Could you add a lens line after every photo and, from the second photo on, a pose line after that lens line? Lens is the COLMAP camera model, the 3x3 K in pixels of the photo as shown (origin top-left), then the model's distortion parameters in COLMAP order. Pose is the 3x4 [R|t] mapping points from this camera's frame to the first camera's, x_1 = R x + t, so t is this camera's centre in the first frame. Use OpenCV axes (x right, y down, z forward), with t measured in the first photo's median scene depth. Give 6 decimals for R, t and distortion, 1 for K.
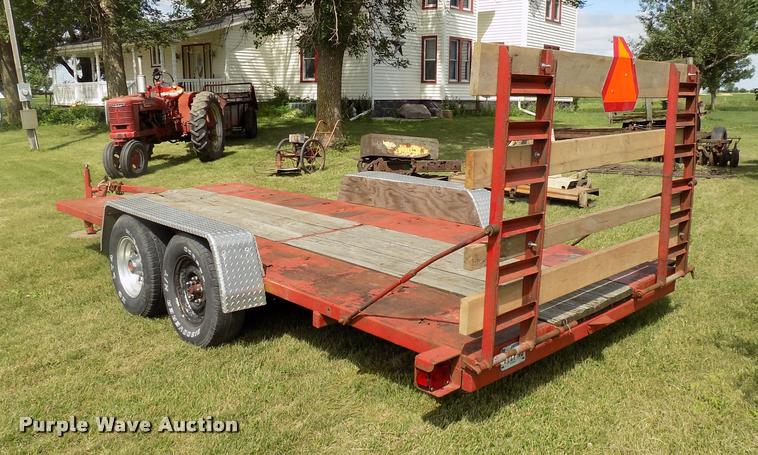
lens RADIAL K [[649.2, 0, 378.6], [0, 649.2, 227.2], [0, 0, 1]] dist [-0.065785, 0.025906]
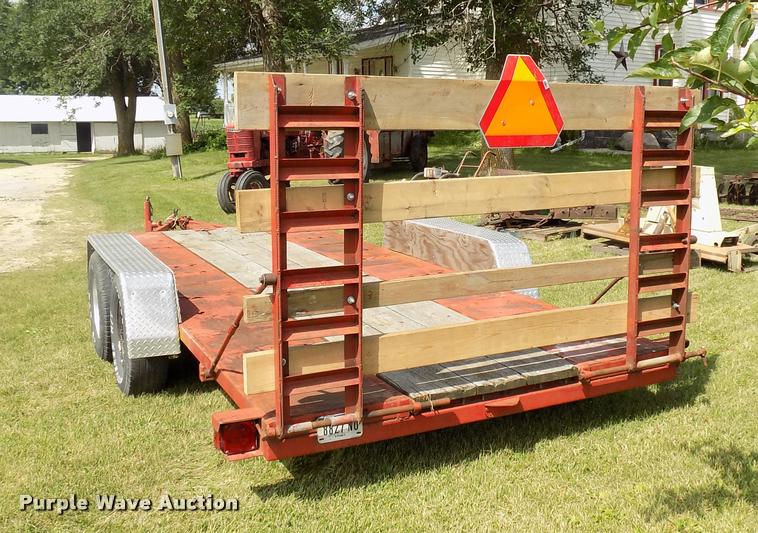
lens RADIAL K [[806.1, 0, 379.5], [0, 806.1, 270.4], [0, 0, 1]] dist [-0.073287, 0.000000]
pose [[0.964391, 0.050855, -0.259545, 0.255480], [-0.054812, 0.998464, -0.008029, -0.002942], [0.258739, 0.021970, 0.965698, -0.015438]]
